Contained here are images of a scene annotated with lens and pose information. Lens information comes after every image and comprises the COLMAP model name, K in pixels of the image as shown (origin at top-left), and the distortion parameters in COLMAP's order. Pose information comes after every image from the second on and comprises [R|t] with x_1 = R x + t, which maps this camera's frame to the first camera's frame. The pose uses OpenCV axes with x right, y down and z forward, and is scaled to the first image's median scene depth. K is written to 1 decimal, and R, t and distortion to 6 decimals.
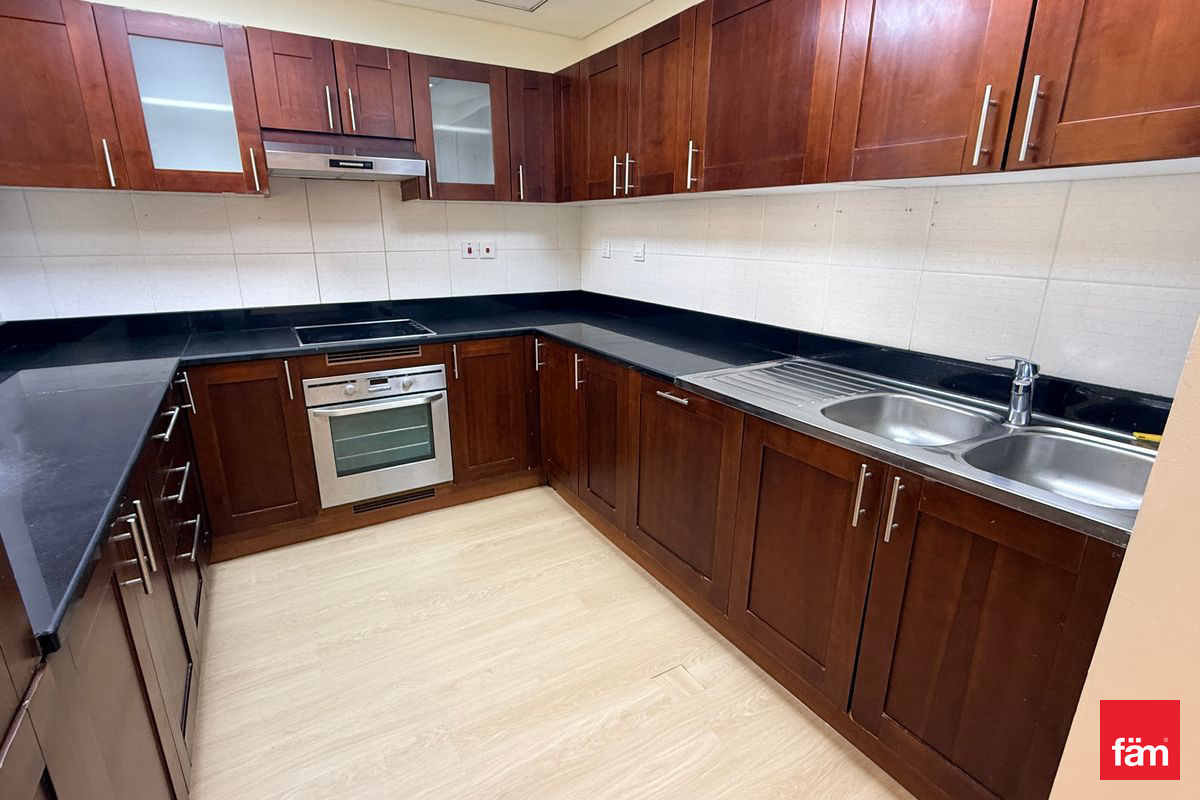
lens RADIAL K [[571.2, 0, 594.7], [0, 571.2, 401.3], [0, 0, 1]] dist [0.004047, -0.000011]
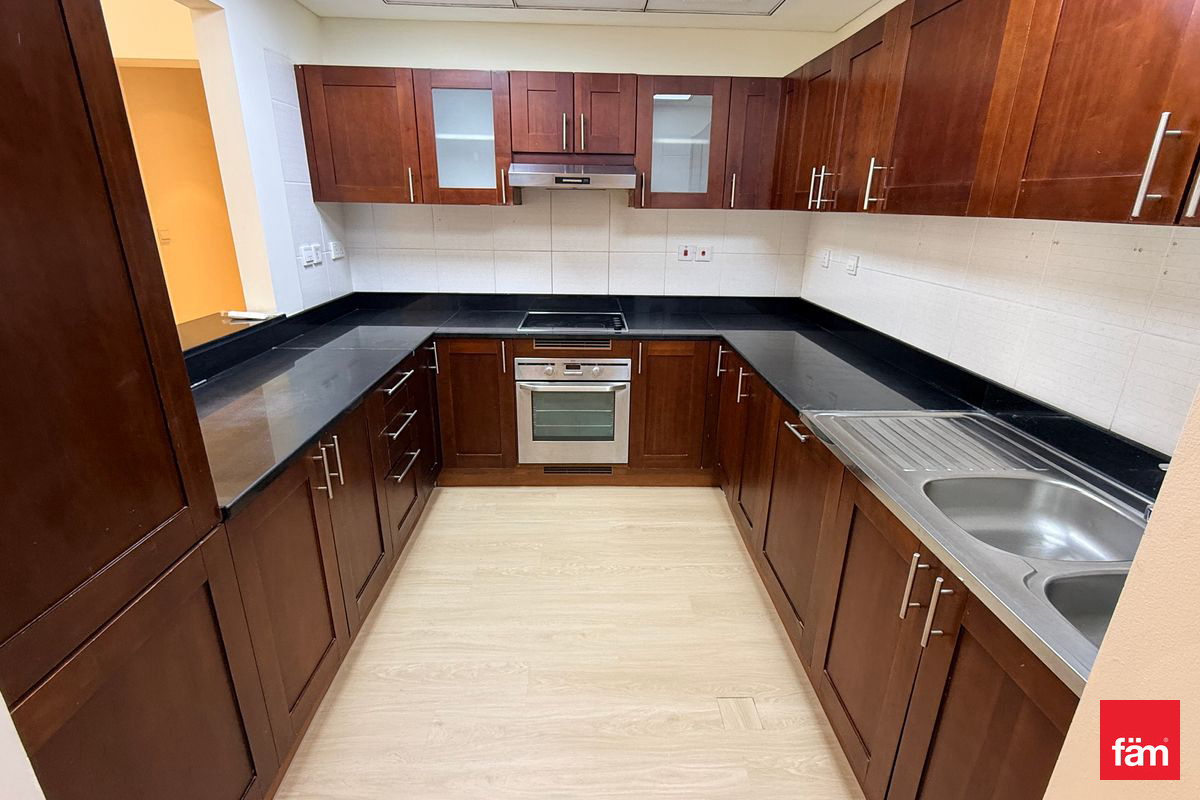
lens RADIAL K [[571.2, 0, 604.5], [0, 571.2, 402.4], [0, 0, 1]] dist [0.004047, -0.000011]
pose [[0.874590, 0.168618, -0.454599, 0.242450], [-0.151855, 0.985670, 0.073453, -0.064802], [0.460470, 0.004792, 0.887662, -0.001366]]
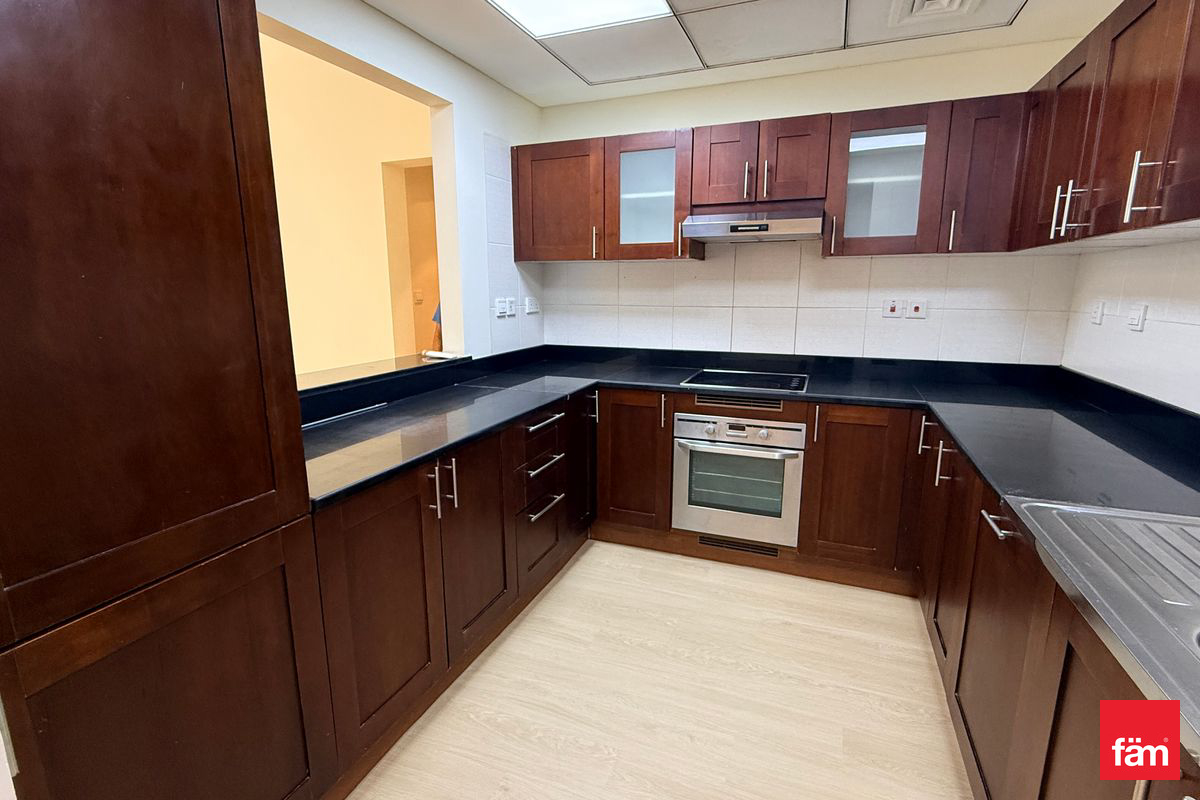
lens RADIAL K [[571.2, 0, 593.1], [0, 571.2, 400.9], [0, 0, 1]] dist [0.004047, -0.000011]
pose [[0.600141, 0.154977, -0.784737, 0.310188], [-0.227143, 0.973684, 0.018581, -0.046329], [0.766966, 0.167096, 0.619550, 0.152954]]
